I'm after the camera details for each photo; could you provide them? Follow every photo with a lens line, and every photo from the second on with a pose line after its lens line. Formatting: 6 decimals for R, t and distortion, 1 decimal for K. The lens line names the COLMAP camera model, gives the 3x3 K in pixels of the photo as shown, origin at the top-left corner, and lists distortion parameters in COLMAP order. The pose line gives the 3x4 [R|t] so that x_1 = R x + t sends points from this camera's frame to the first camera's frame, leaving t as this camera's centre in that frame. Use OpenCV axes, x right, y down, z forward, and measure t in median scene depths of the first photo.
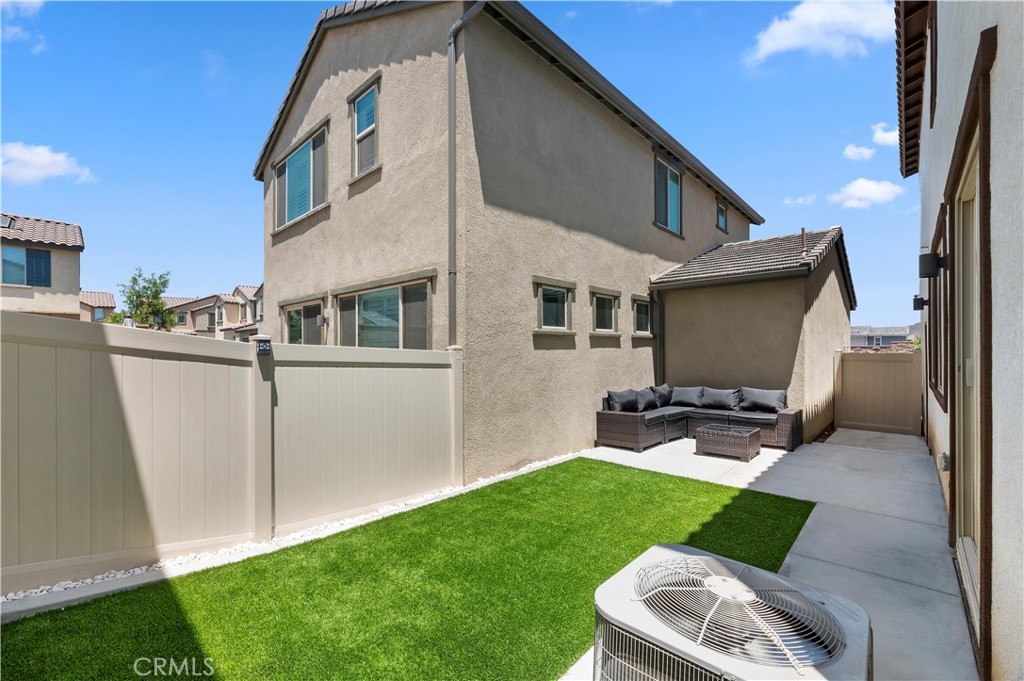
lens RADIAL K [[423.6, 0, 502.5], [0, 423.6, 345.8], [0, 0, 1]] dist [-0.000383, -0.000071]
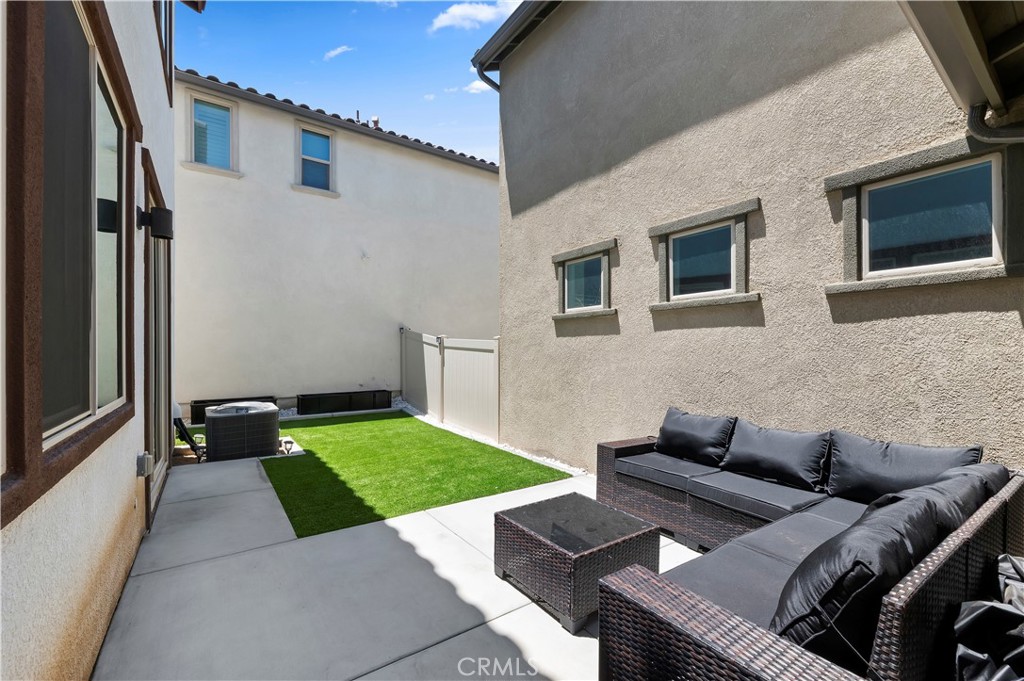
lens RADIAL K [[423.6, 0, 502.5], [0, 423.6, 345.8], [0, 0, 1]] dist [-0.000383, -0.000071]
pose [[-0.204762, -0.008223, -0.978777, 1.001325], [0.010342, 0.999891, -0.010564, 0.036892], [0.978757, -0.012286, -0.204654, 1.083335]]
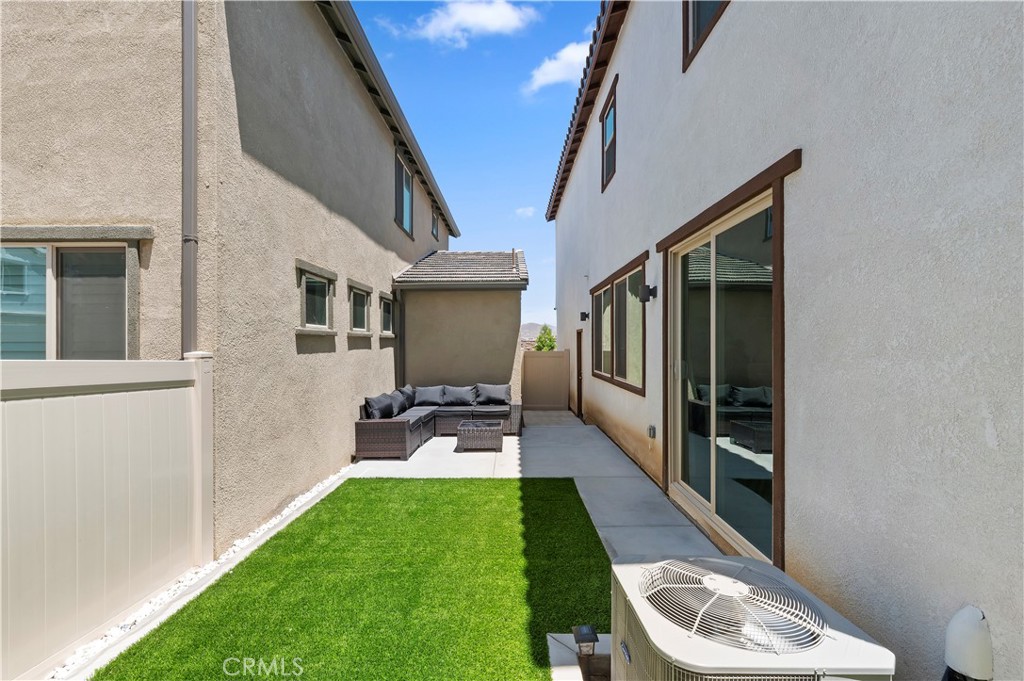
lens RADIAL K [[428.5, 0, 504.5], [0, 428.5, 341.5], [0, 0, 1]] dist [0.000410, 0.000126]
pose [[0.737863, 0.005729, 0.674926, -0.178349], [-0.006328, 0.999979, -0.001571, -0.015315], [-0.674921, -0.003112, 0.737884, 0.157701]]
